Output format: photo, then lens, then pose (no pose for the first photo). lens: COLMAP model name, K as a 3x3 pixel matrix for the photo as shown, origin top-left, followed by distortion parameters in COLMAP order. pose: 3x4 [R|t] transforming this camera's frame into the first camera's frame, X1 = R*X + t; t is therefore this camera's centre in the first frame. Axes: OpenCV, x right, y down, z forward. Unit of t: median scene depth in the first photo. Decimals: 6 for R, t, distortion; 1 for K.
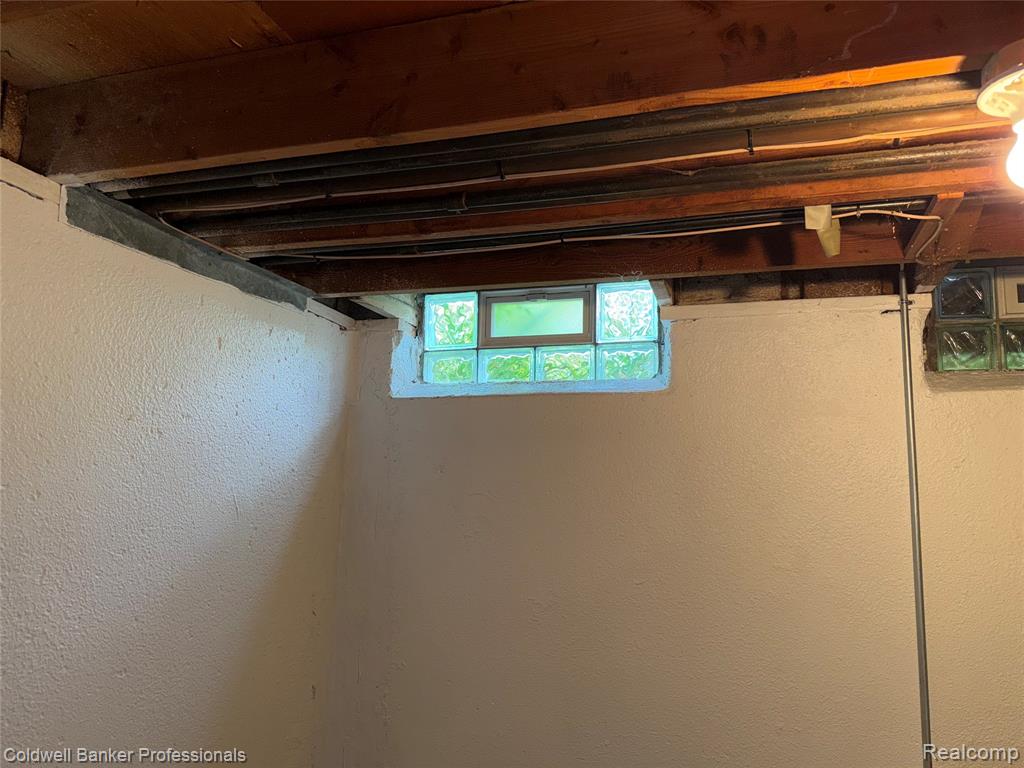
lens RADIAL K [[712.0, 0, 518.8], [0, 712.0, 390.8], [0, 0, 1]] dist [-0.004890, 0.005372]
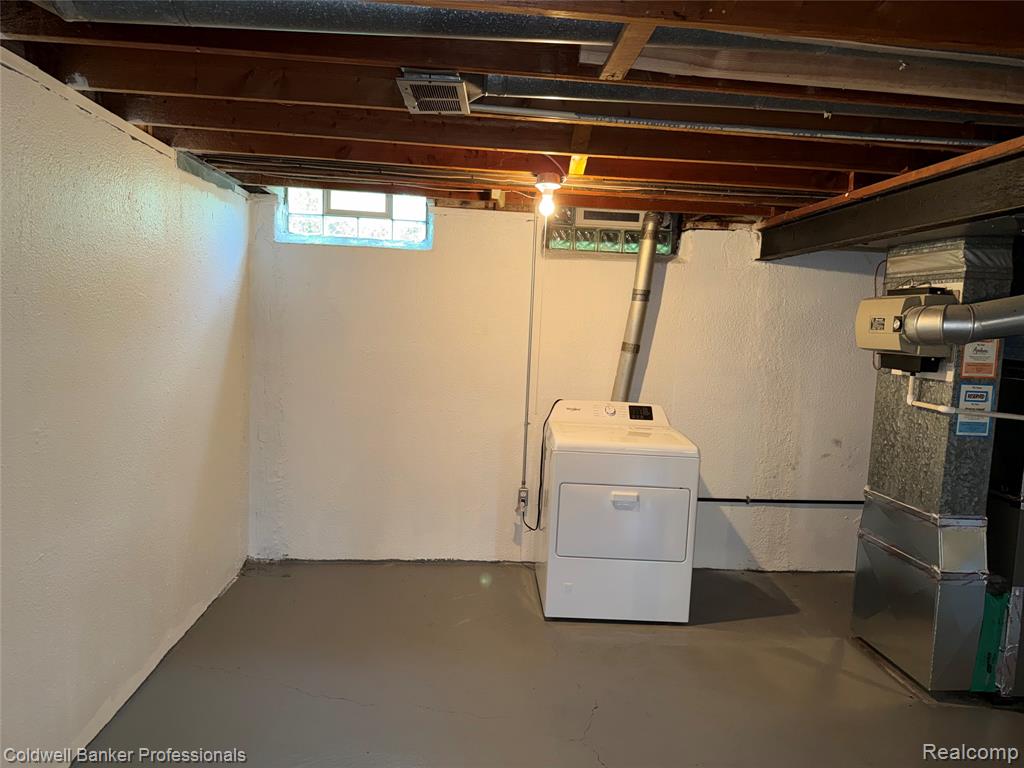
lens RADIAL K [[712.0, 0, 515.0], [0, 712.0, 384.1], [0, 0, 1]] dist [-0.004890, 0.005372]
pose [[0.929458, -0.017276, 0.368524, -0.300759], [-0.074714, 0.969390, 0.233881, -0.111500], [-0.361284, -0.244916, 0.899717, -0.946913]]
